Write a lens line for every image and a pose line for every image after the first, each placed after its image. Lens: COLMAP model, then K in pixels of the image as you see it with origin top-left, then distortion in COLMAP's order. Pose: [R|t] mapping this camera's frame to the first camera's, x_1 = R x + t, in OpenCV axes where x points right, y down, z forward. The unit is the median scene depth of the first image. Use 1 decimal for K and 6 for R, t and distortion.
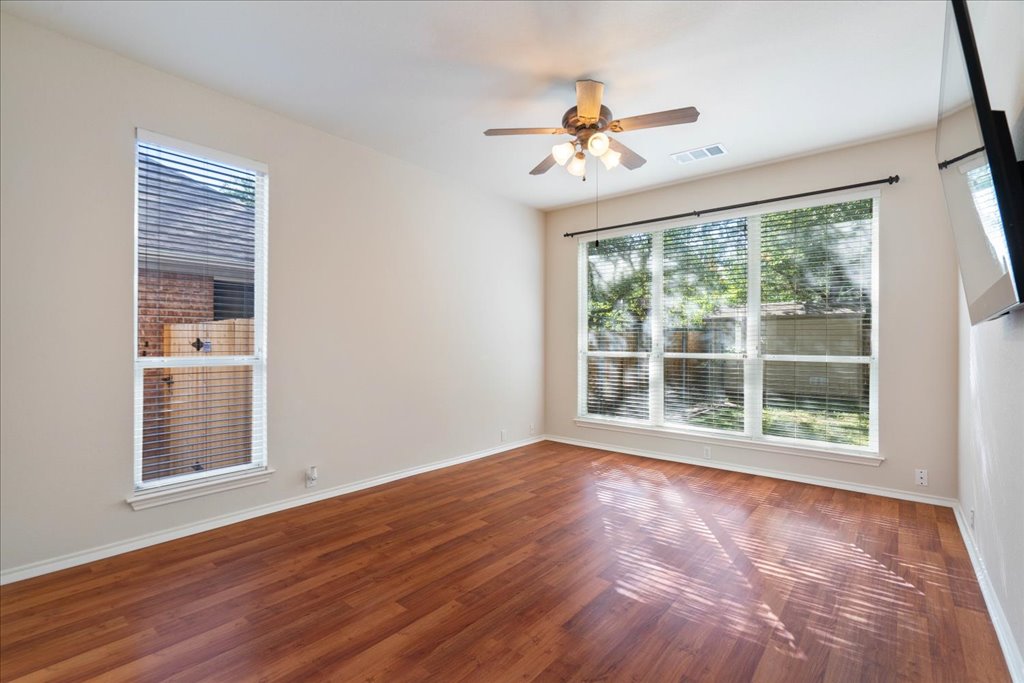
lens RADIAL K [[468.5, 0, 512.0], [0, 468.5, 341.5], [0, 0, 1]] dist [-0.000791, -0.000075]
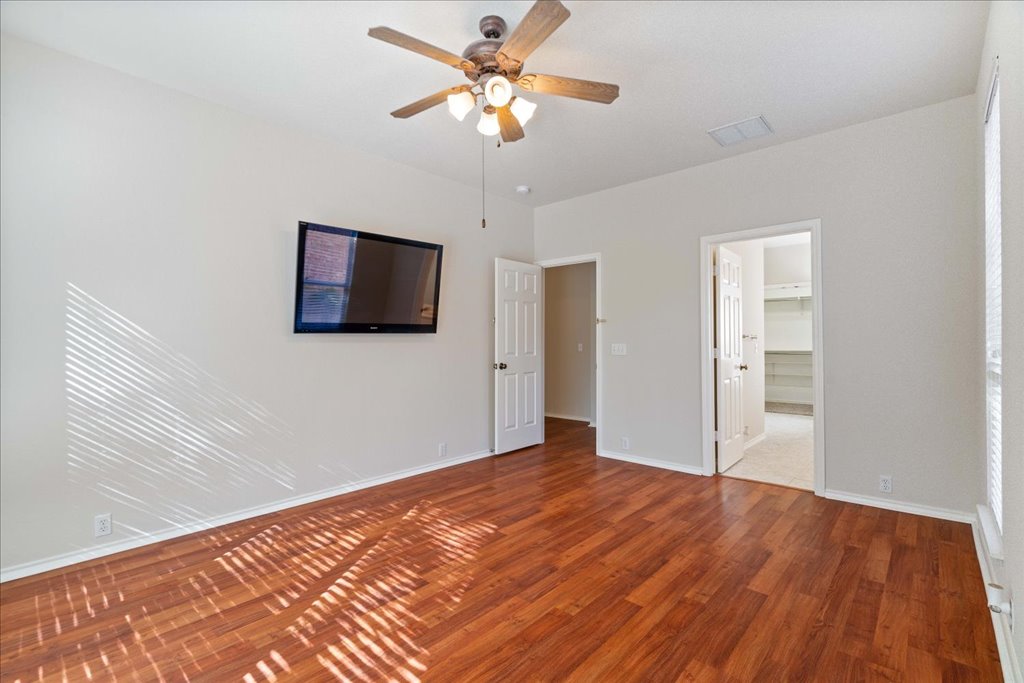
lens RADIAL K [[468.5, 0, 512.0], [0, 468.5, 341.5], [0, 0, 1]] dist [-0.000791, -0.000075]
pose [[-0.999103, 0.000226, 0.042342, 0.111066], [-0.000081, 0.999974, -0.007244, 0.007174], [-0.042343, -0.007241, -0.999077, 2.102284]]
